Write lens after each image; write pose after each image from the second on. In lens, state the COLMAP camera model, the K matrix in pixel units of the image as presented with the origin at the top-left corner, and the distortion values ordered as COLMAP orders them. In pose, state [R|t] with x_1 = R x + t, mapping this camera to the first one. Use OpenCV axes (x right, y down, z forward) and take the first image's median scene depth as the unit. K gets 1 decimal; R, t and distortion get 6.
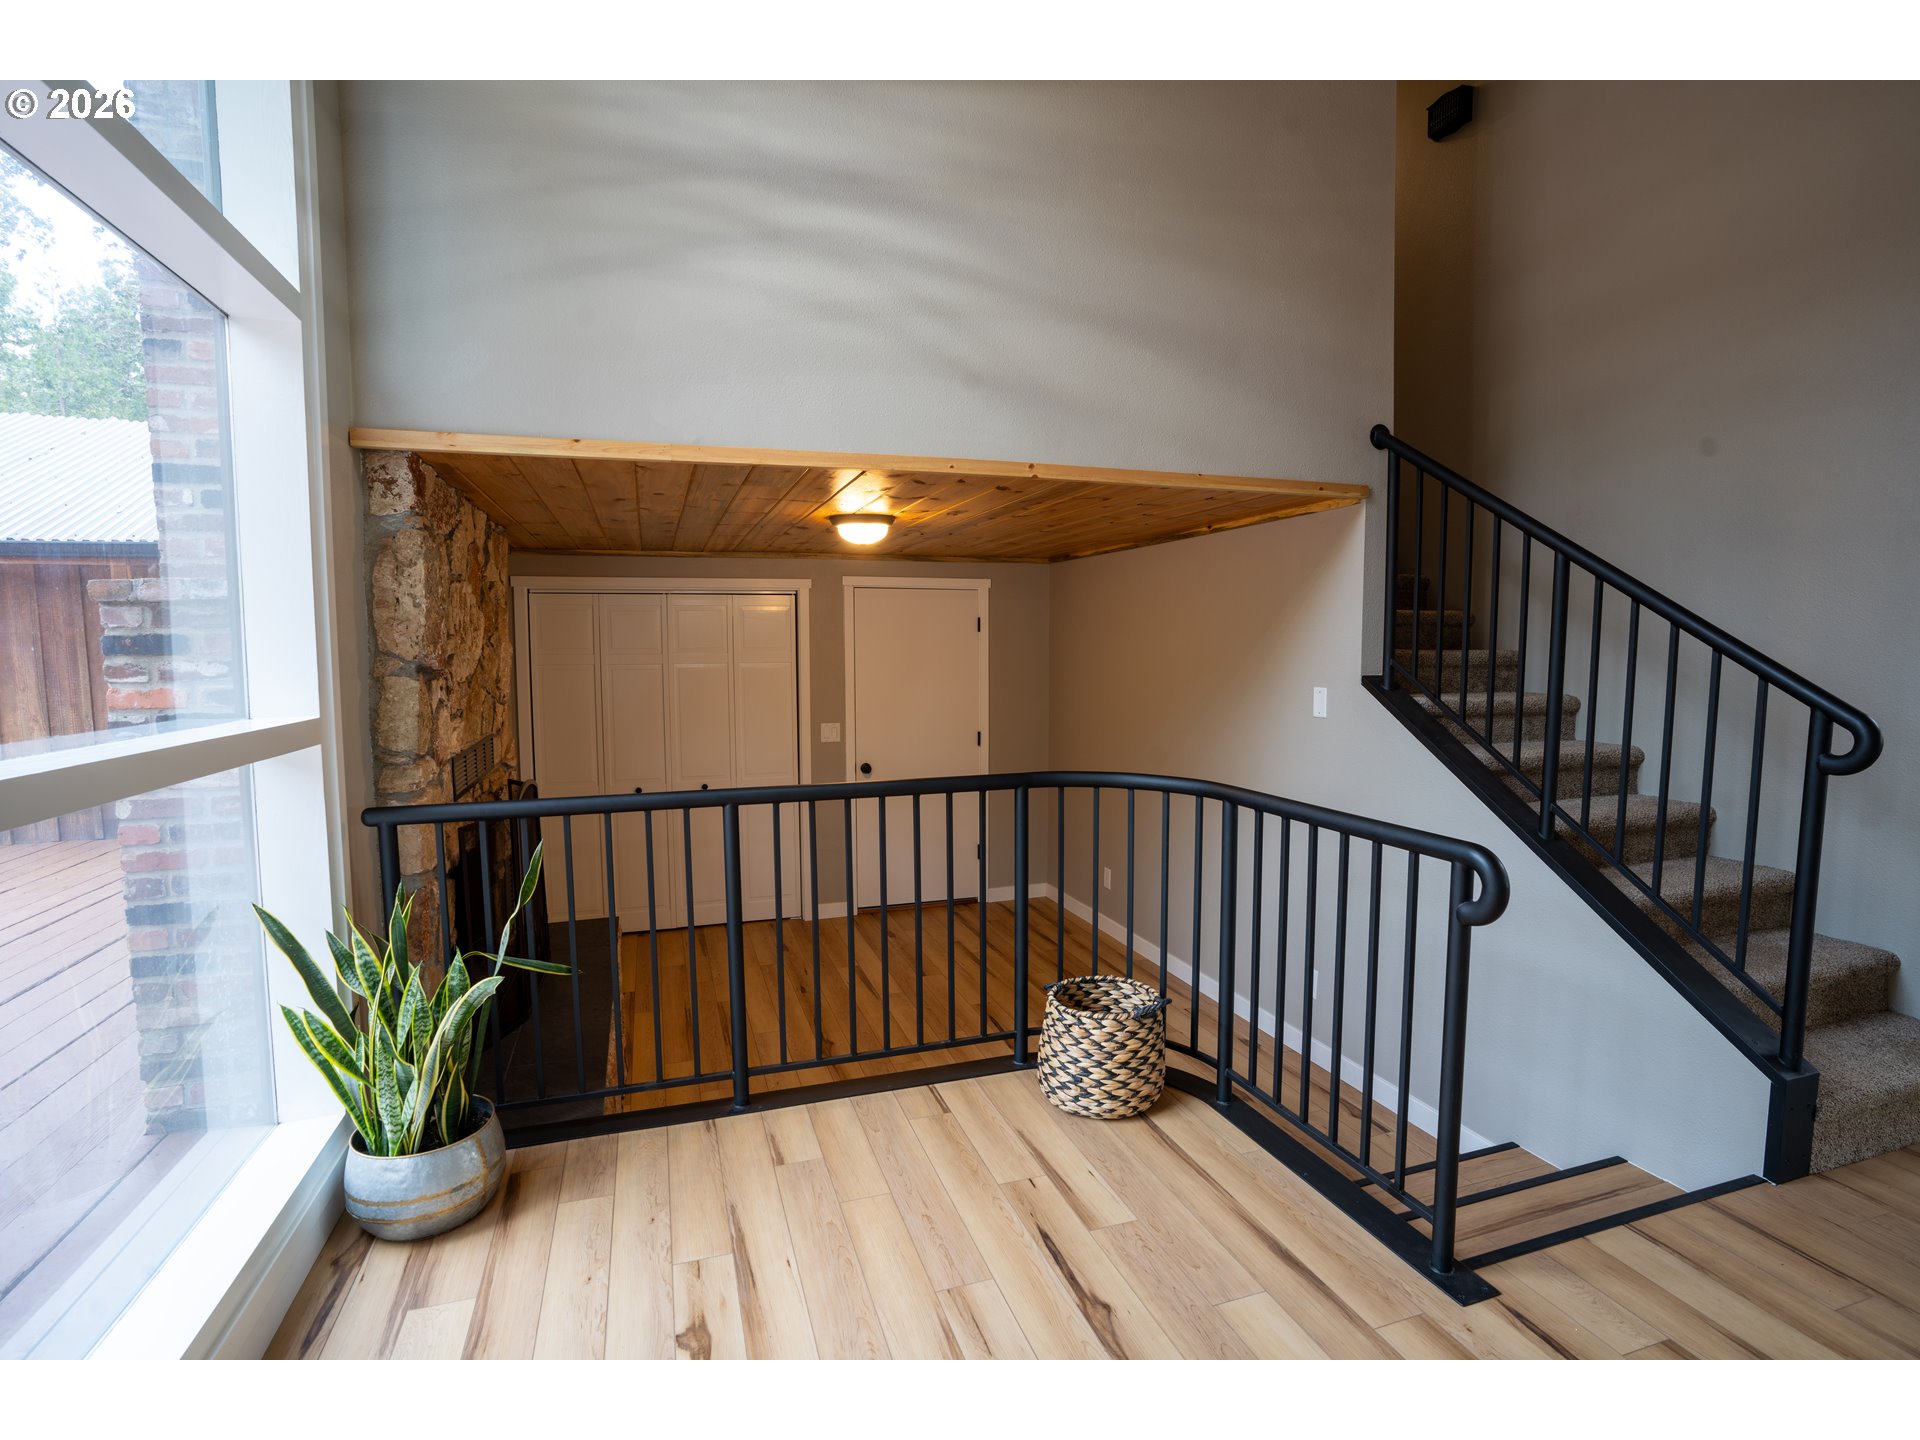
lens RADIAL K [[931.0, 0, 960.0], [0, 931.0, 720.0], [0, 0, 1]] dist [-0.059629, 0.026174]
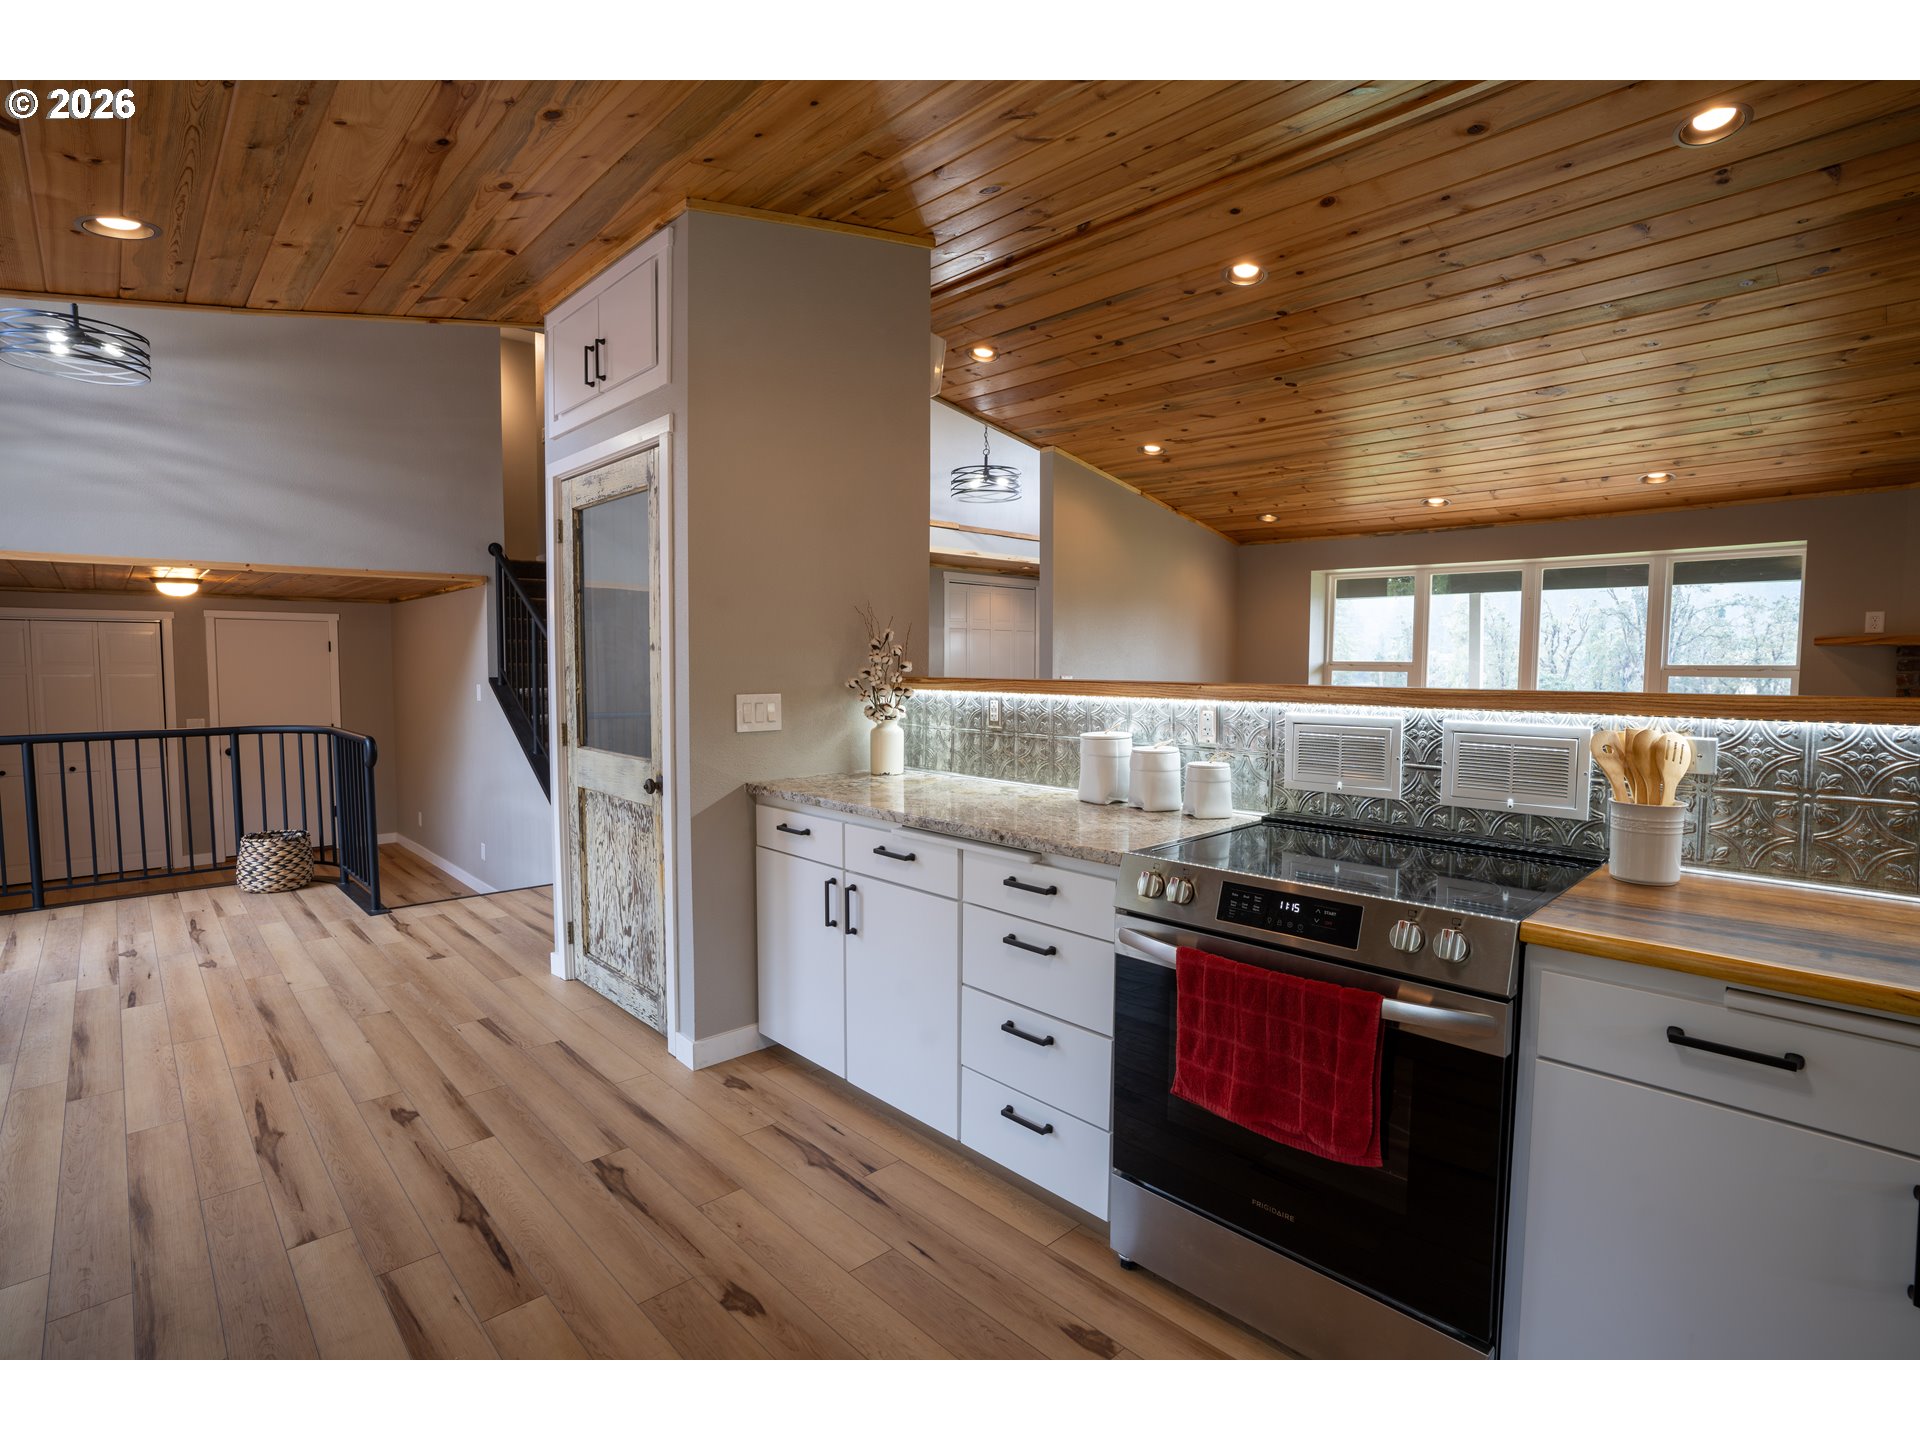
lens RADIAL K [[931.0, 0, 960.0], [0, 931.0, 720.0], [0, 0, 1]] dist [-0.059629, 0.026174]
pose [[0.909401, -0.016577, 0.415590, 0.727588], [0.025117, 0.999571, -0.015090, 0.122280], [-0.415161, 0.024161, 0.909427, -1.476948]]
